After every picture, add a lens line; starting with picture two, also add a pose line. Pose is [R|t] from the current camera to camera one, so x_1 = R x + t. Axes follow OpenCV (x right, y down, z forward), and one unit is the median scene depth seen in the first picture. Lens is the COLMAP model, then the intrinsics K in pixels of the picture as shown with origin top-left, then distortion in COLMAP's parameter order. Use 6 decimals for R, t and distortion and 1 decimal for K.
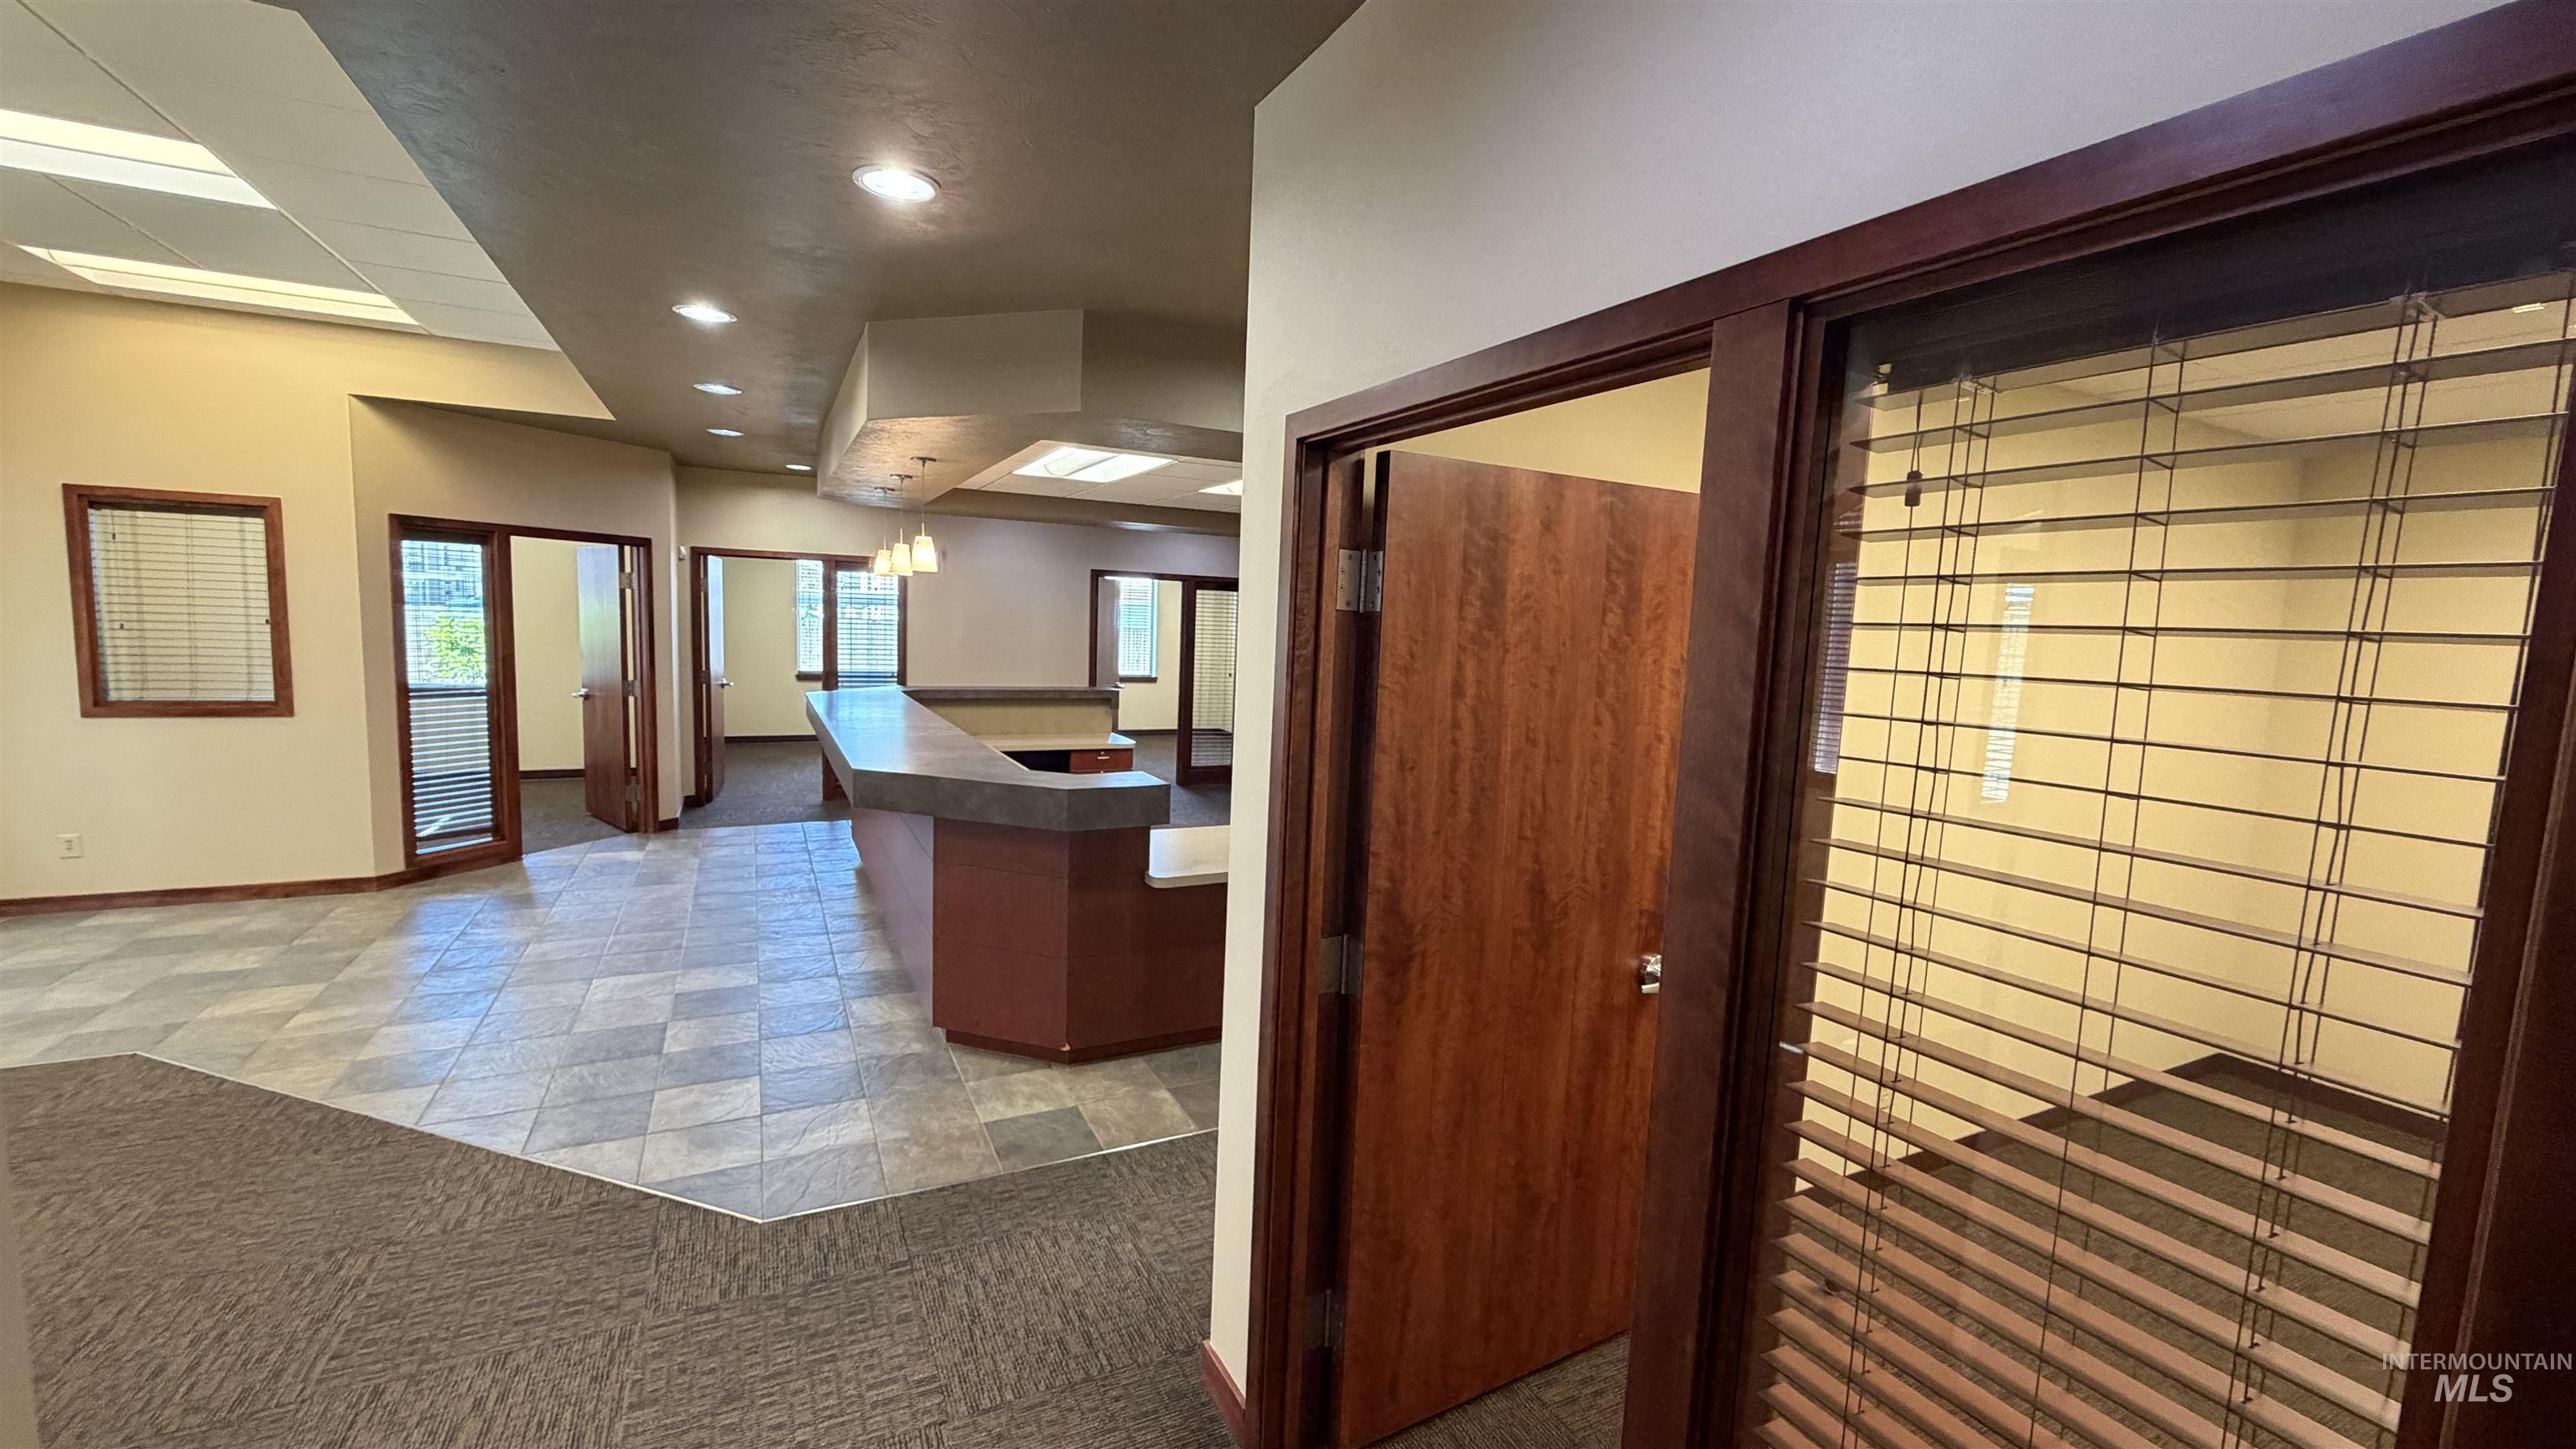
lens RADIAL K [[1025.0, 0, 1299.7], [0, 1025.0, 734.9], [0, 0, 1]] dist [0.000227, -0.000345]
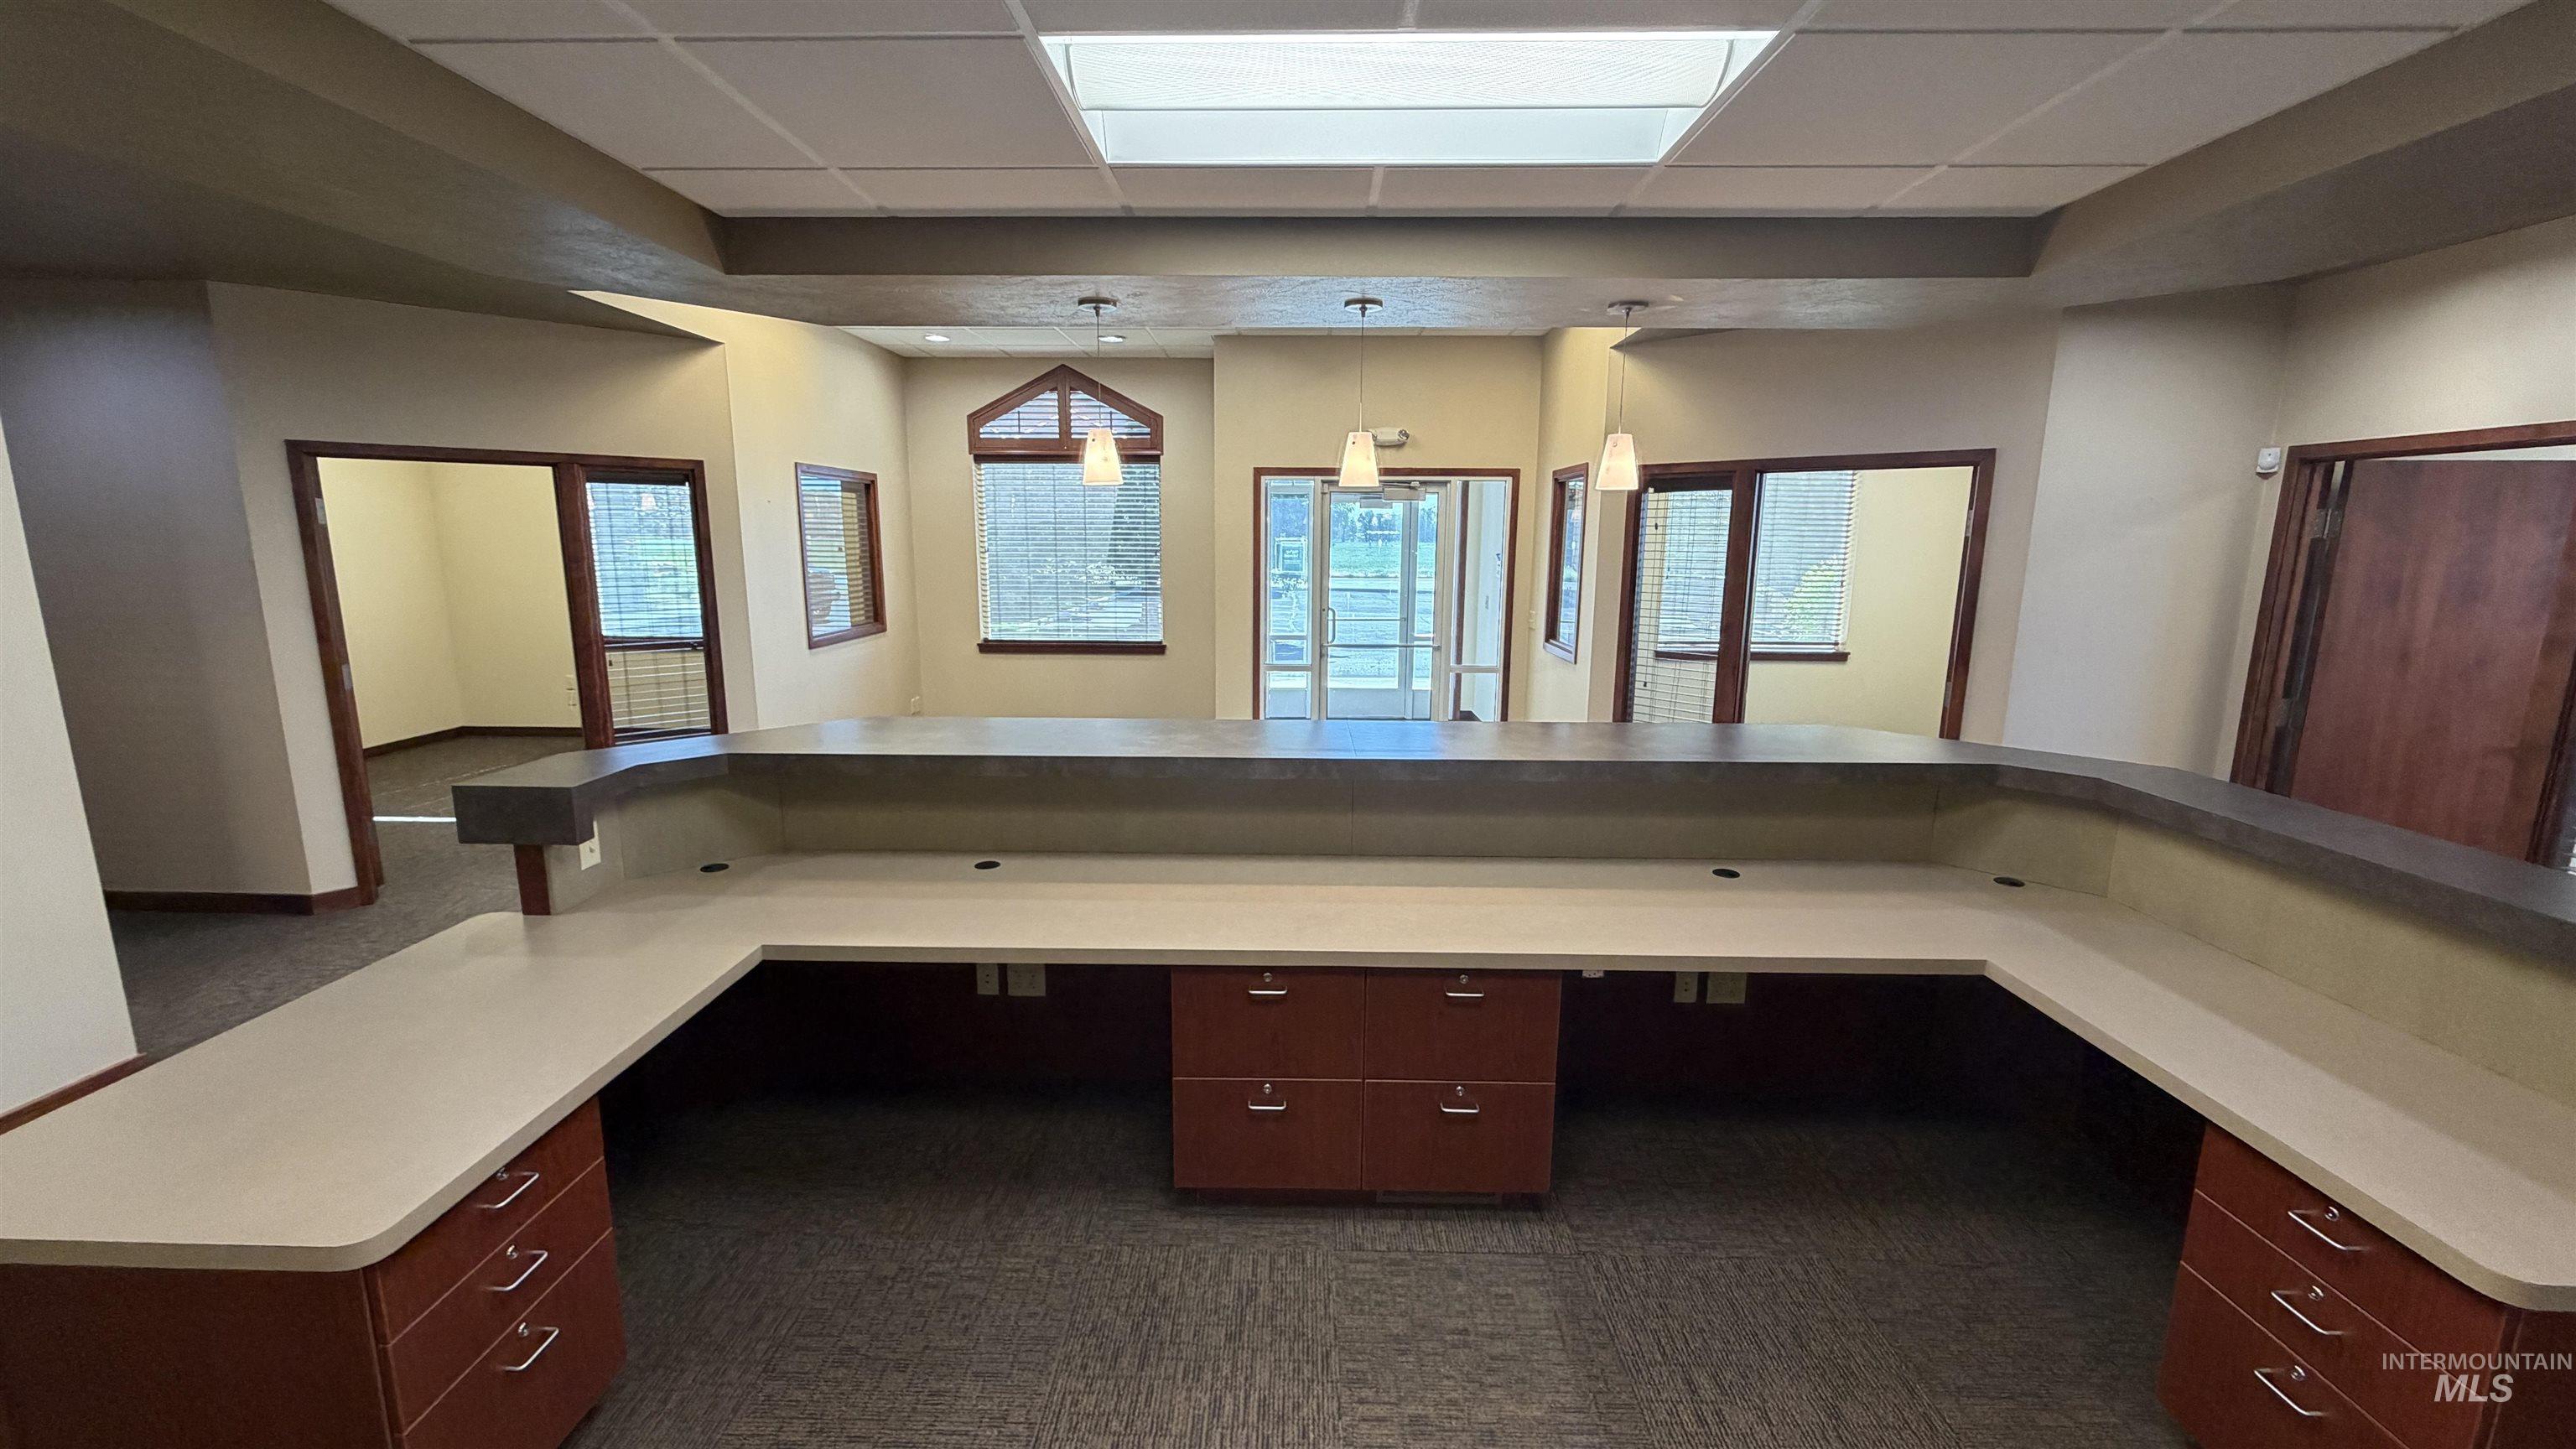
lens RADIAL K [[1025.0, 0, 1286.4], [0, 1025.0, 726.8], [0, 0, 1]] dist [0.000227, -0.000345]
pose [[-0.482792, 0.116065, -0.868010, 0.163084], [-0.131267, 0.970389, 0.202766, -0.172259], [0.865841, 0.211834, -0.453260, 1.592830]]
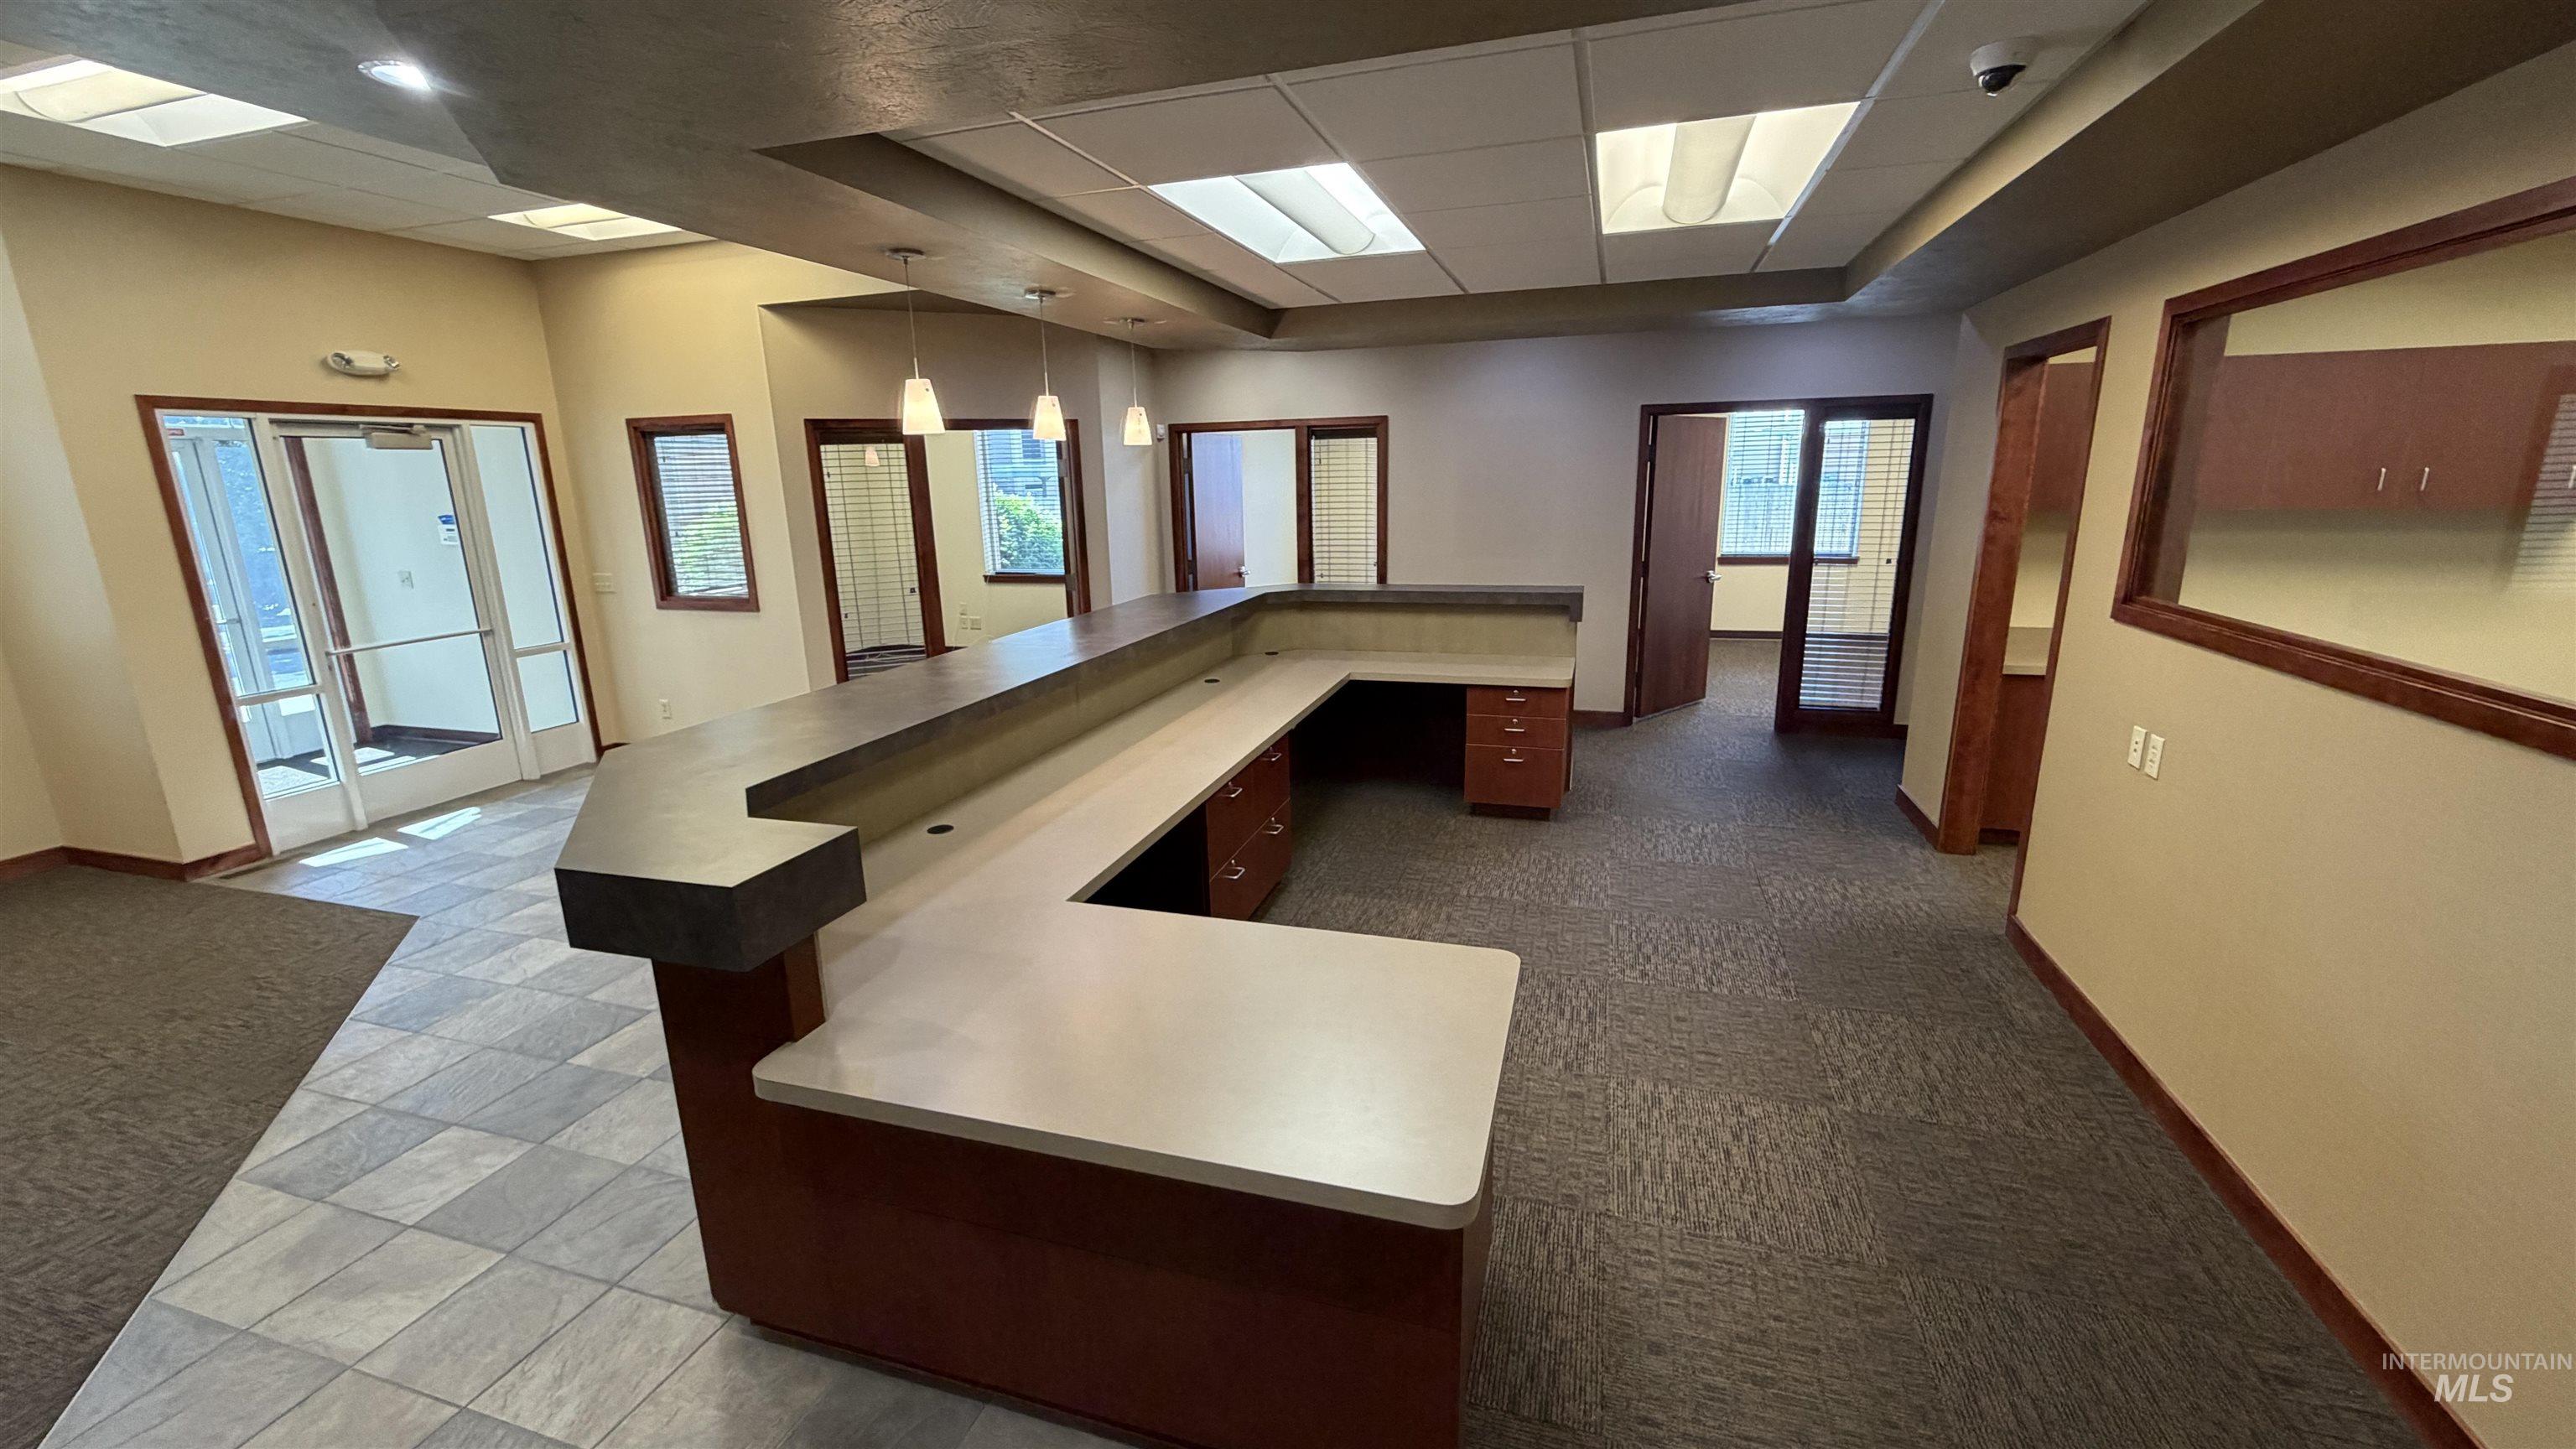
lens RADIAL K [[1025.0, 0, 1279.0], [0, 1025.0, 723.4], [0, 0, 1]] dist [0.000227, -0.000345]
pose [[0.701189, 0.110263, -0.704398, 0.296447], [-0.029967, 0.991654, 0.125398, -0.069329], [0.712345, -0.066819, 0.698641, 0.780911]]
